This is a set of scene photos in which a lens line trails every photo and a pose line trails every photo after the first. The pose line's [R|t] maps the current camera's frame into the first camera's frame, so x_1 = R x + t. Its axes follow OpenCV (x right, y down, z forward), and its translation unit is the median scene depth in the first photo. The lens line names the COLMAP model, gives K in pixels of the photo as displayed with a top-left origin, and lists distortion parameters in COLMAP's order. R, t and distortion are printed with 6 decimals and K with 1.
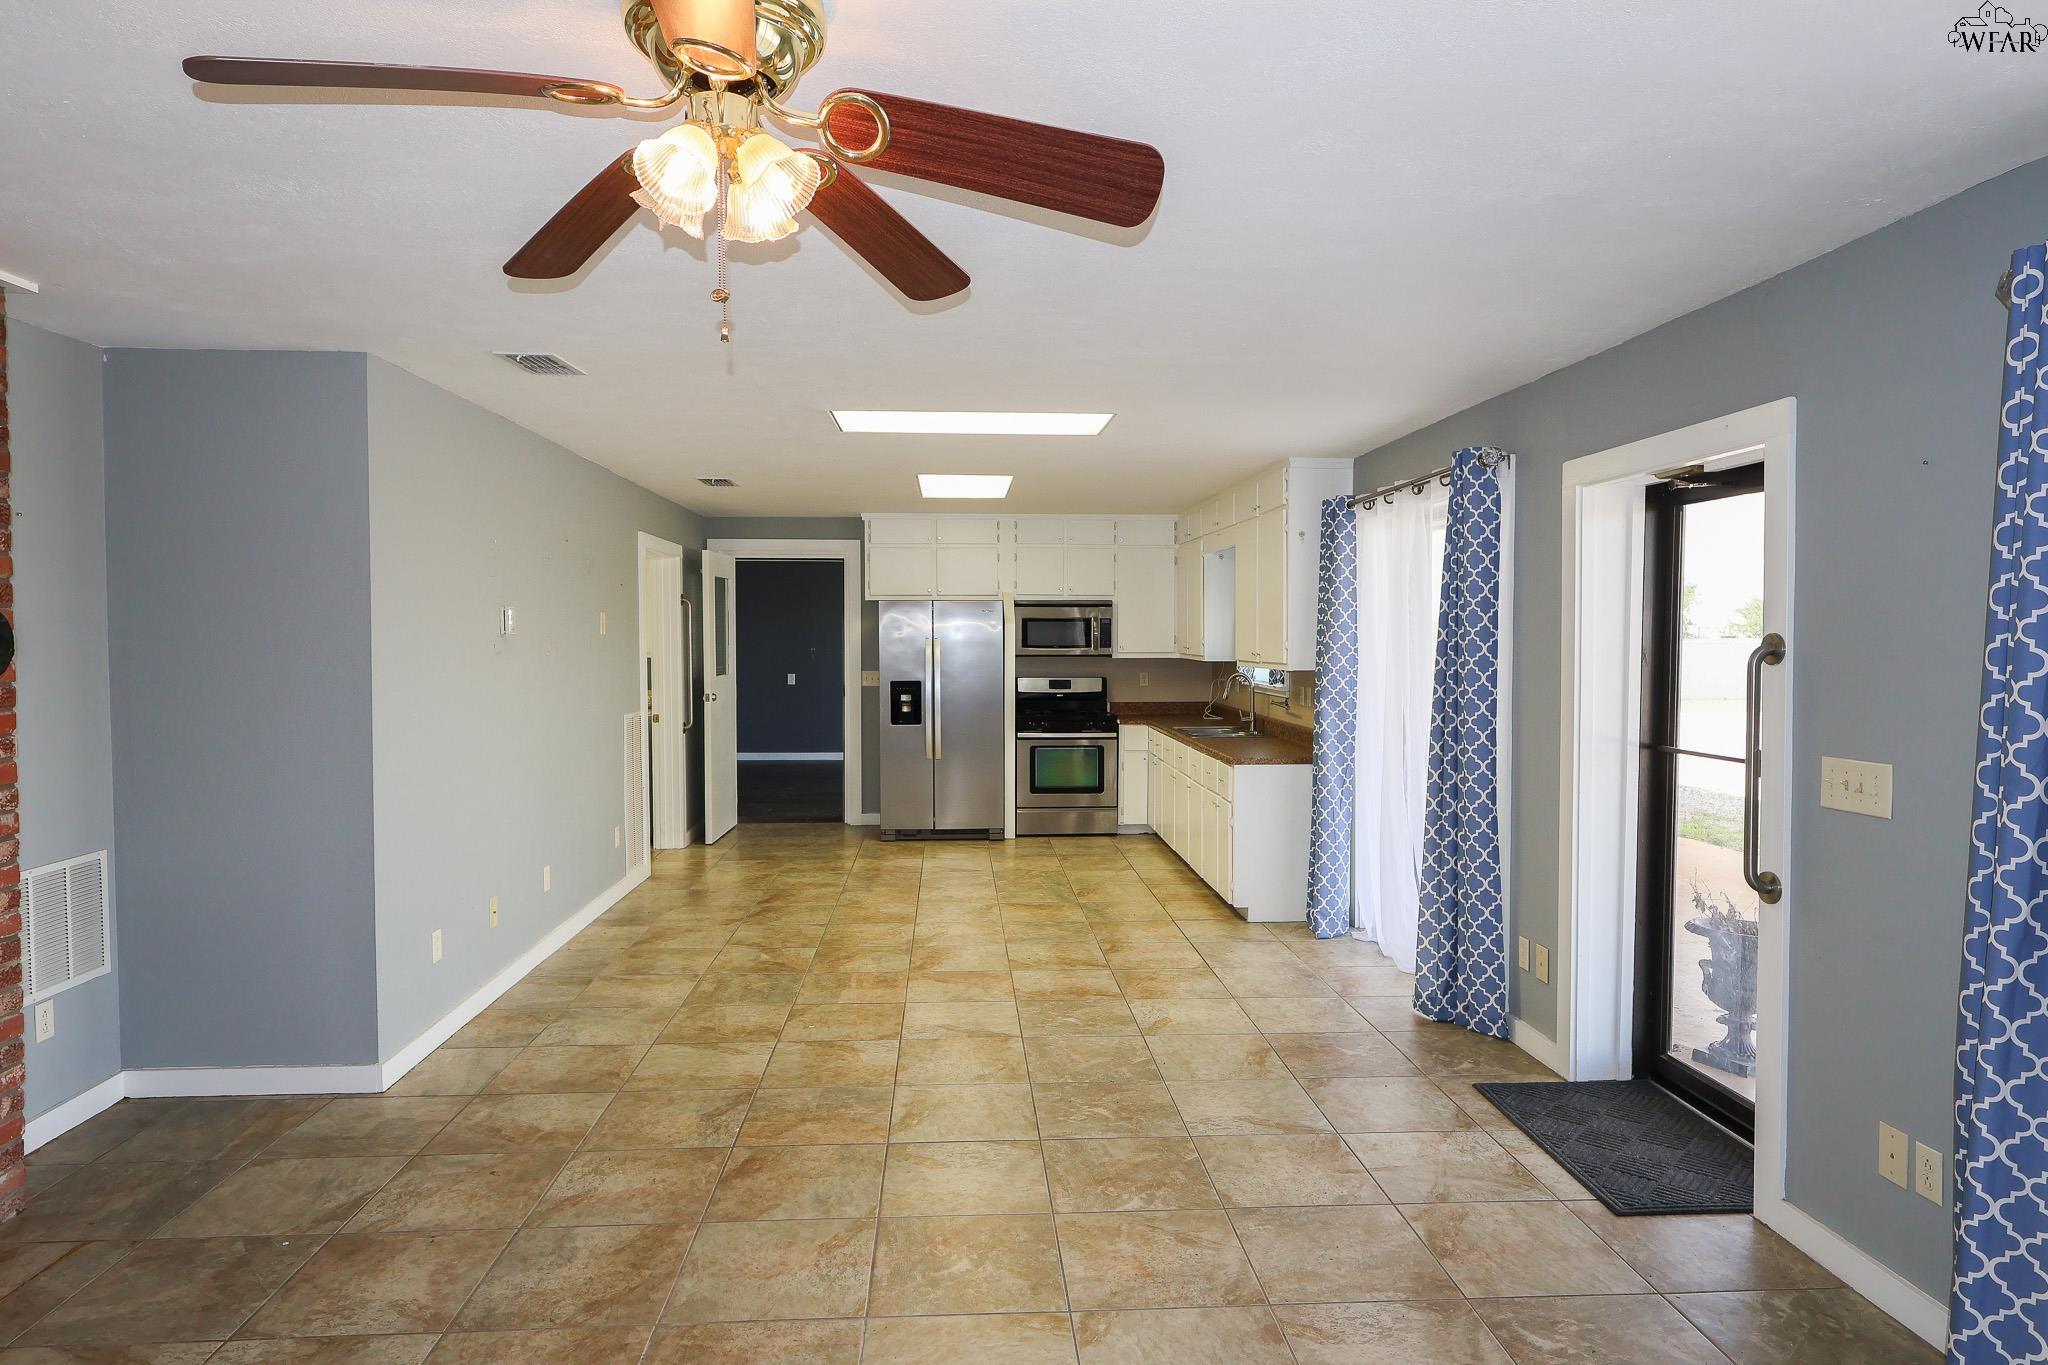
lens RADIAL K [[1228.9, 0, 1023.1], [0, 1228.9, 681.9], [0, 0, 1]] dist [-0.001848, -0.000097]
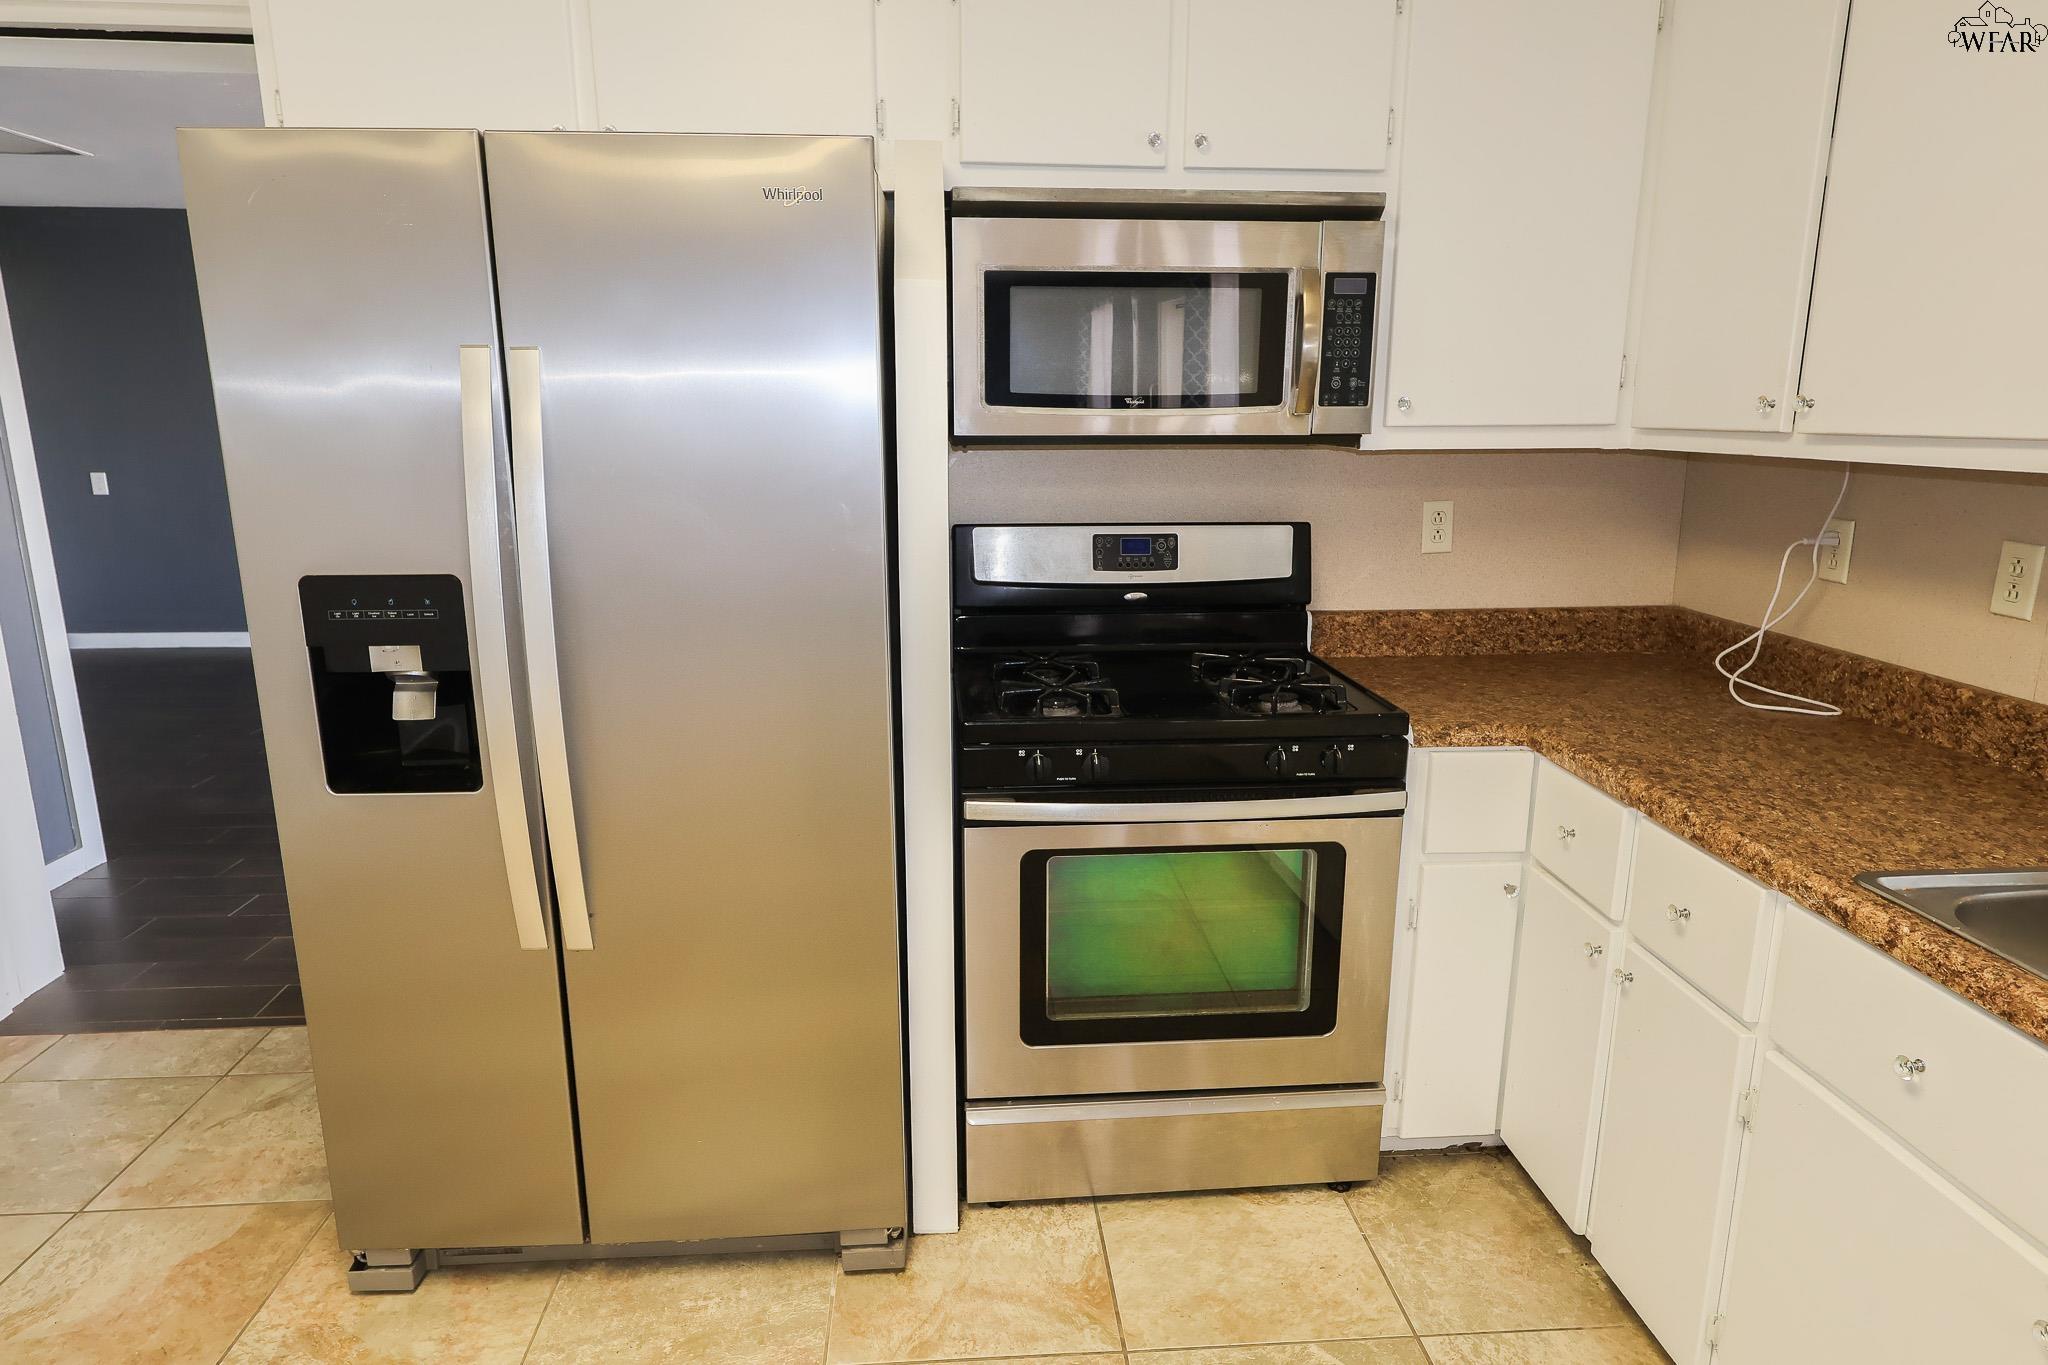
lens RADIAL K [[1228.9, 0, 1031.8], [0, 1228.9, 687.1], [0, 0, 1]] dist [-0.001848, -0.000097]
pose [[0.999897, -0.003811, 0.013856, 0.004374], [0.001228, 0.983331, 0.181821, -0.017651], [-0.014317, -0.181786, 0.983234, 0.766888]]
